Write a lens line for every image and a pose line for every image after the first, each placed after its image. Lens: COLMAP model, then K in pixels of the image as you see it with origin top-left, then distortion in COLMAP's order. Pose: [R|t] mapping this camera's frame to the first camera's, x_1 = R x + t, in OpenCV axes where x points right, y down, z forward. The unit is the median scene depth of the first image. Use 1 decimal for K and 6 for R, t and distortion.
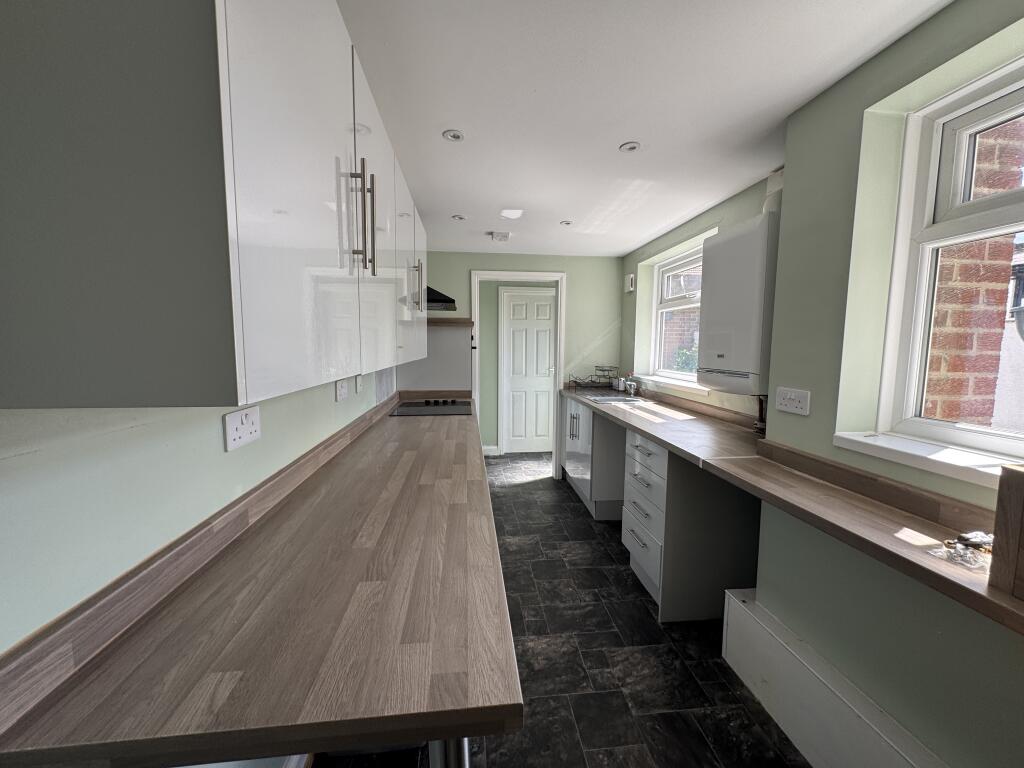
lens RADIAL K [[407.7, 0, 513.5], [0, 407.7, 384.3], [0, 0, 1]] dist [-0.002389, 0.001066]
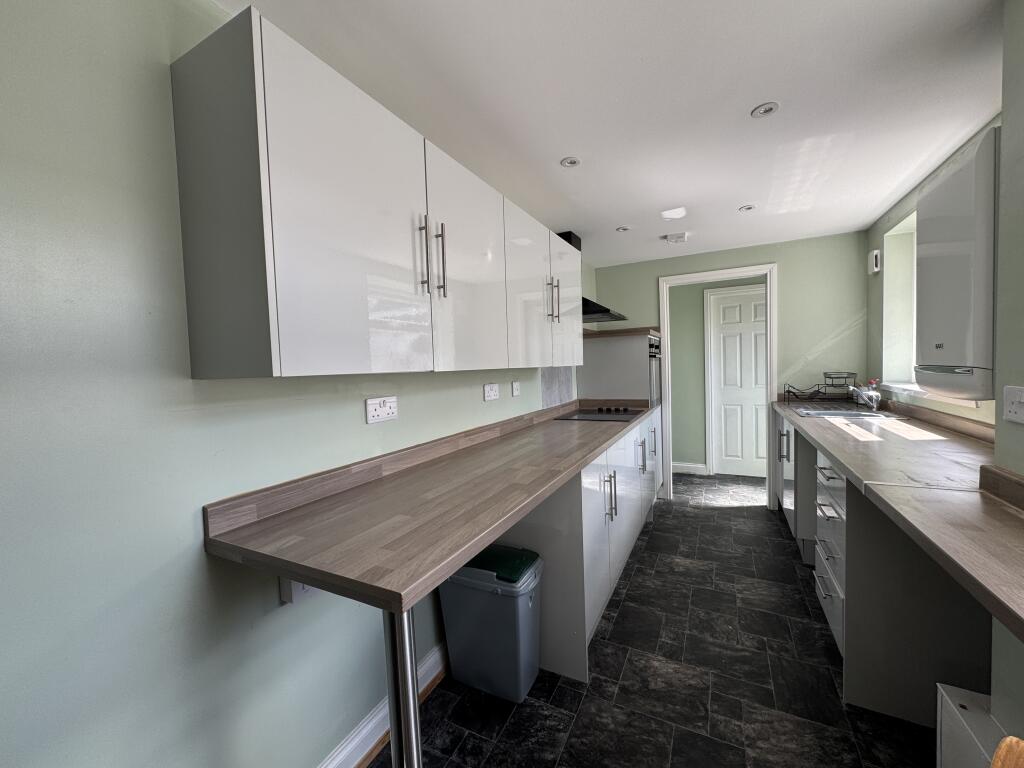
lens RADIAL K [[407.7, 0, 512.8], [0, 407.7, 384.5], [0, 0, 1]] dist [-0.002389, 0.001066]
pose [[0.833730, -0.008975, -0.552100, 0.204940], [-0.013192, 0.999259, -0.036164, 0.022903], [0.552015, 0.037434, 0.832993, 0.006949]]
